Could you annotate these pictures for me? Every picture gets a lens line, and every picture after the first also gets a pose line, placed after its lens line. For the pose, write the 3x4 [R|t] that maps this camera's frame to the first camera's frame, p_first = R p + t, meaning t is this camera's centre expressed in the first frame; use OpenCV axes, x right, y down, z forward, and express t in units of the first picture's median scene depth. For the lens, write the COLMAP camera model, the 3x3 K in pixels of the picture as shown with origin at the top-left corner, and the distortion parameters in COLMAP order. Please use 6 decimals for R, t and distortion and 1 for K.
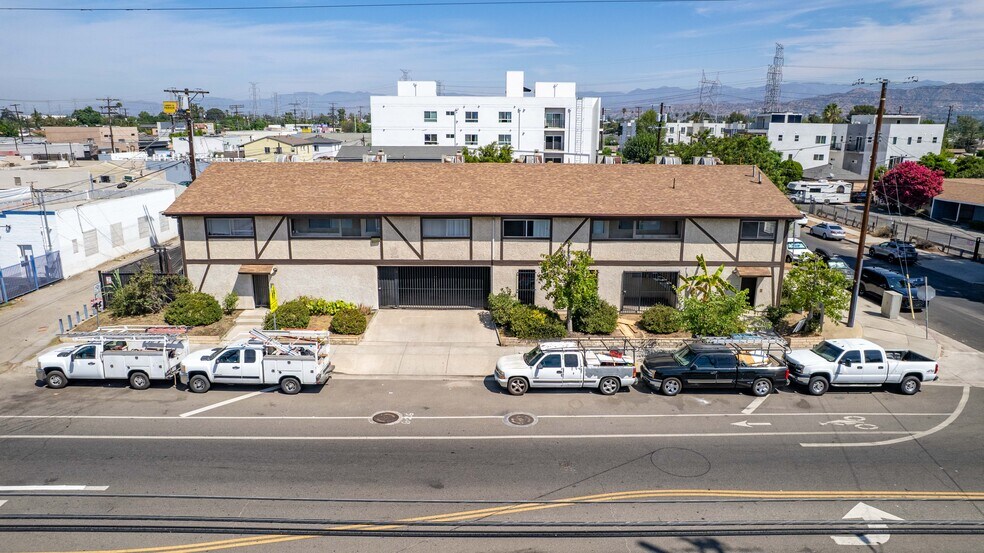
lens RADIAL K [[630.5, 0, 493.1], [0, 630.5, 276.2], [0, 0, 1]] dist [-0.074266, 0.069825]
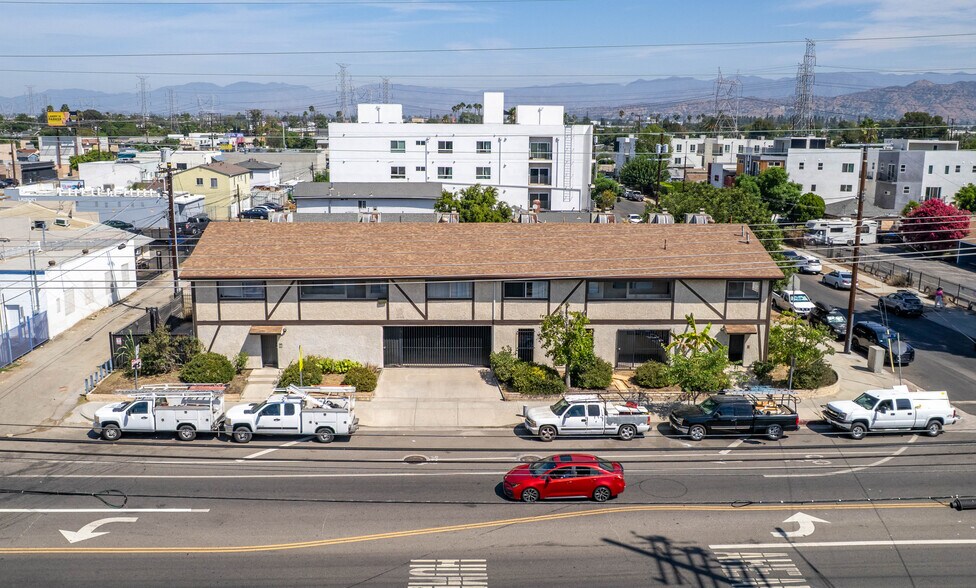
lens RADIAL K [[837.2, 0, 478.8], [0, 837.2, 292.7], [0, 0, 1]] dist [-0.050141, 0.005758]
pose [[0.999435, -0.005131, 0.033212, -0.071607], [0.006443, 0.999198, -0.039516, -0.015870], [-0.032983, 0.039708, 0.998667, -0.395991]]
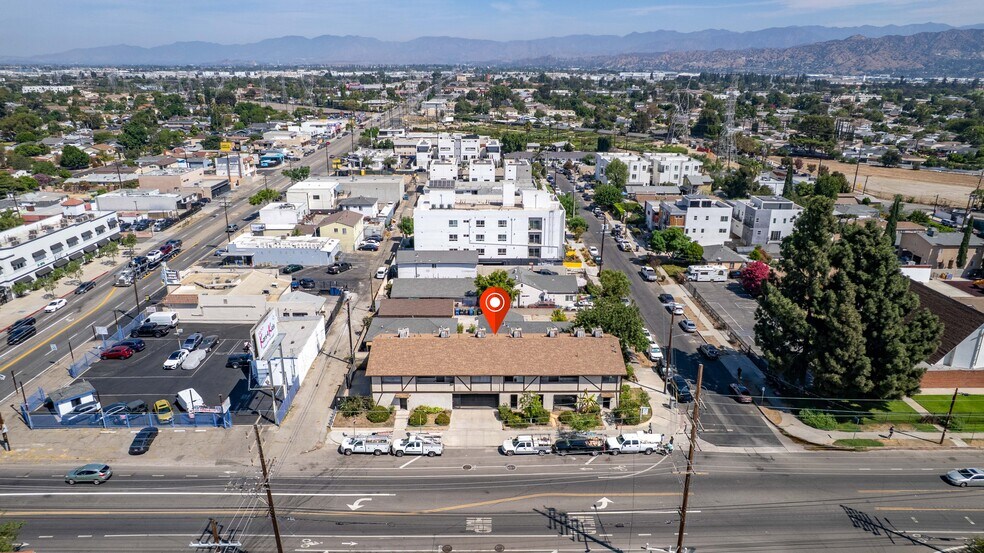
lens RADIAL K [[630.5, 0, 493.1], [0, 630.5, 276.2], [0, 0, 1]] dist [-0.074266, 0.069825]
pose [[0.999944, -0.003065, 0.010110, -0.050448], [0.002206, 0.996472, 0.083900, -0.670492], [-0.010331, -0.083873, 0.996423, -1.377469]]
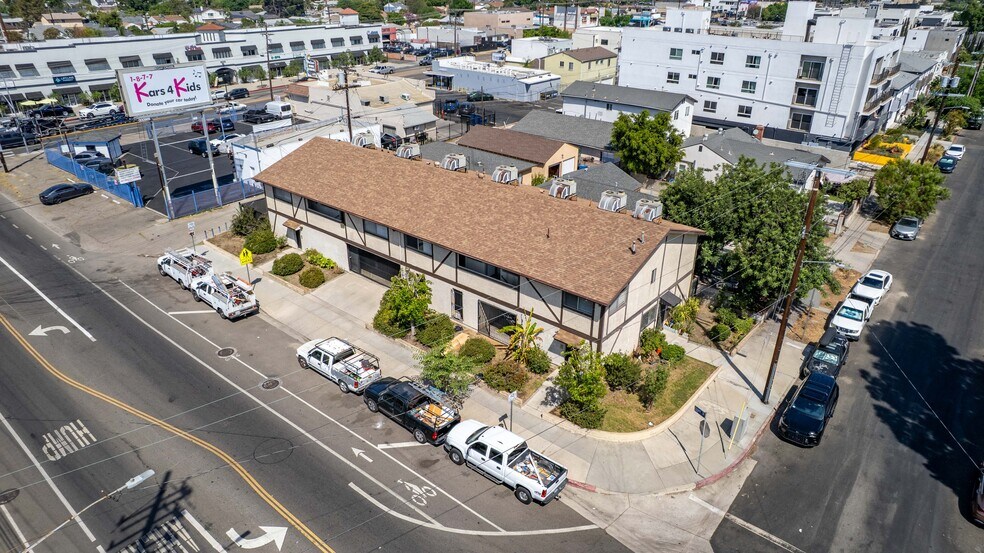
lens RADIAL K [[630.5, 0, 493.1], [0, 630.5, 276.2], [0, 0, 1]] dist [-0.074266, 0.069825]
pose [[0.761030, 0.283315, -0.583580, 0.898178], [-0.153837, 0.952749, 0.261924, -0.359415], [0.630212, -0.109556, 0.768655, 0.130510]]
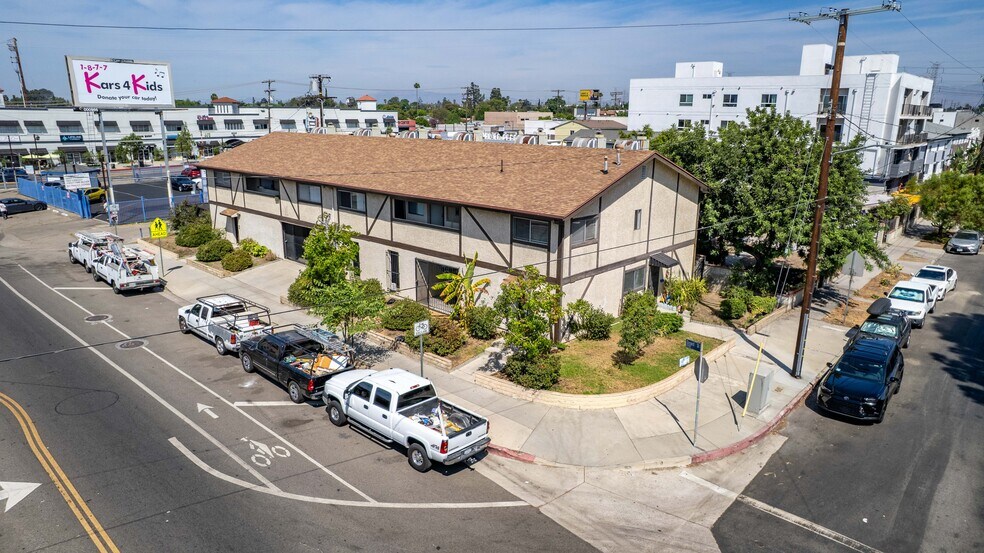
lens RADIAL K [[630.5, 0, 493.1], [0, 630.5, 276.2], [0, 0, 1]] dist [-0.074266, 0.069825]
pose [[0.726421, 0.174194, -0.664808, 0.903421], [-0.164759, 0.983276, 0.077610, -0.071432], [0.667208, 0.053156, 0.742972, 0.402465]]
